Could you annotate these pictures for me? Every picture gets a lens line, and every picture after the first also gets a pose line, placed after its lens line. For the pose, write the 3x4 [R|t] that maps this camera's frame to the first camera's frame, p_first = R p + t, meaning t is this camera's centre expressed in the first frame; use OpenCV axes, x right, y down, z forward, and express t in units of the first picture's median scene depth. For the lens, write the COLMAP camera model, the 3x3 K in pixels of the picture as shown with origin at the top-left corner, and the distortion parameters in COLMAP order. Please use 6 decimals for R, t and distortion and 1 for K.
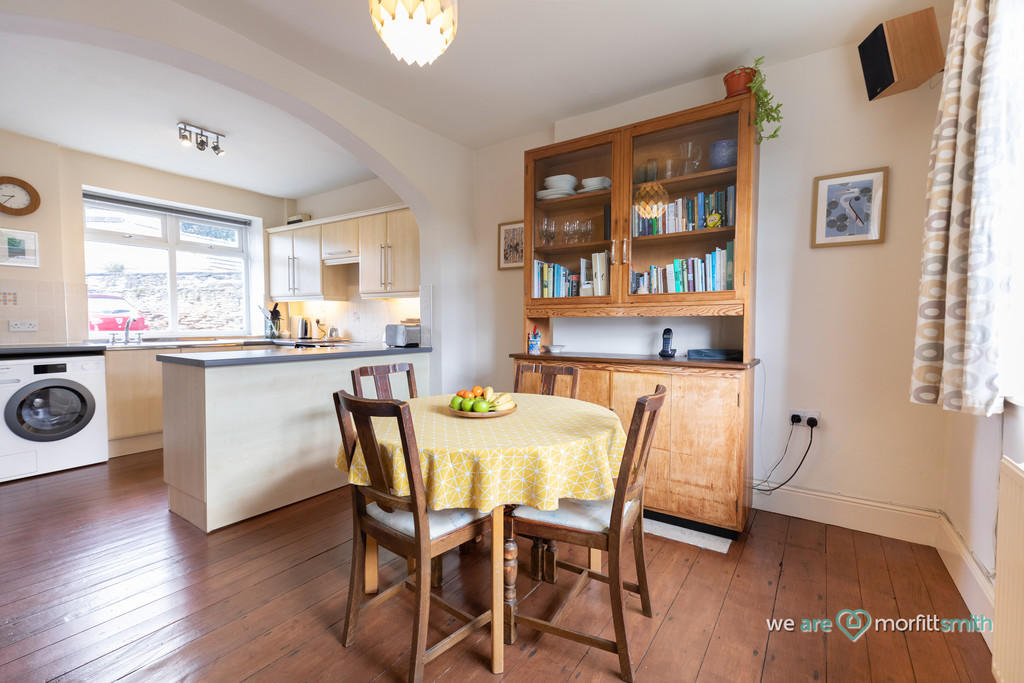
lens RADIAL K [[452.0, 0, 512.0], [0, 452.0, 341.5], [0, 0, 1]] dist [0.040775, 0.000066]
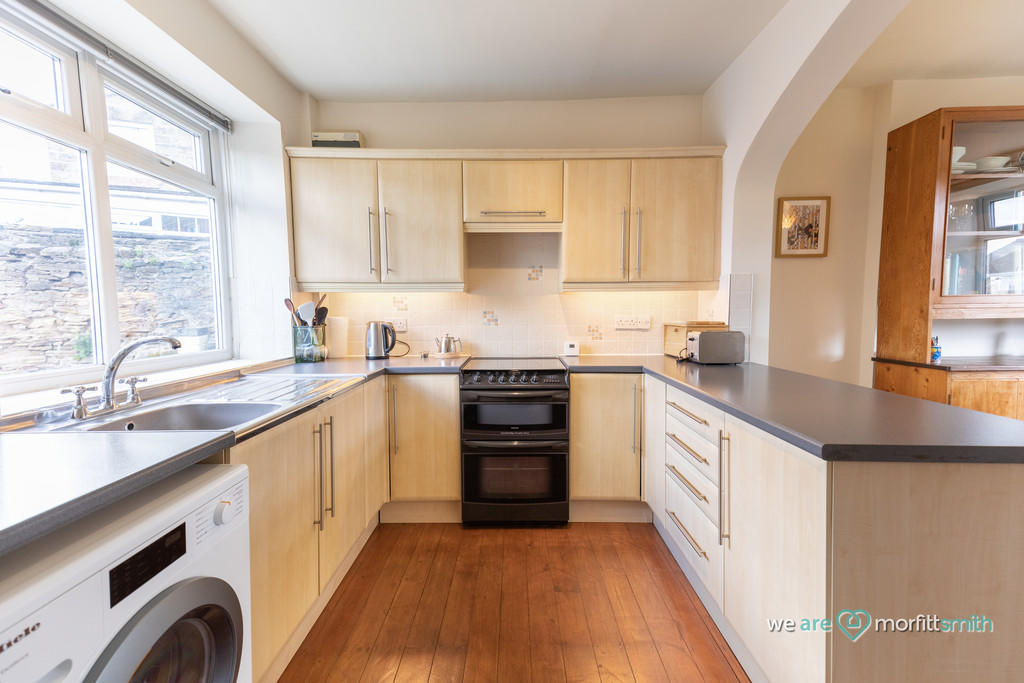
lens RADIAL K [[432.7, 0, 512.0], [0, 432.7, 341.5], [0, 0, 1]] dist [0.076743, -0.000008]
pose [[0.824179, -0.040295, 0.564894, -0.643642], [0.033541, 0.999188, 0.022338, -0.034047], [-0.565335, 0.000537, 0.824861, 0.471475]]
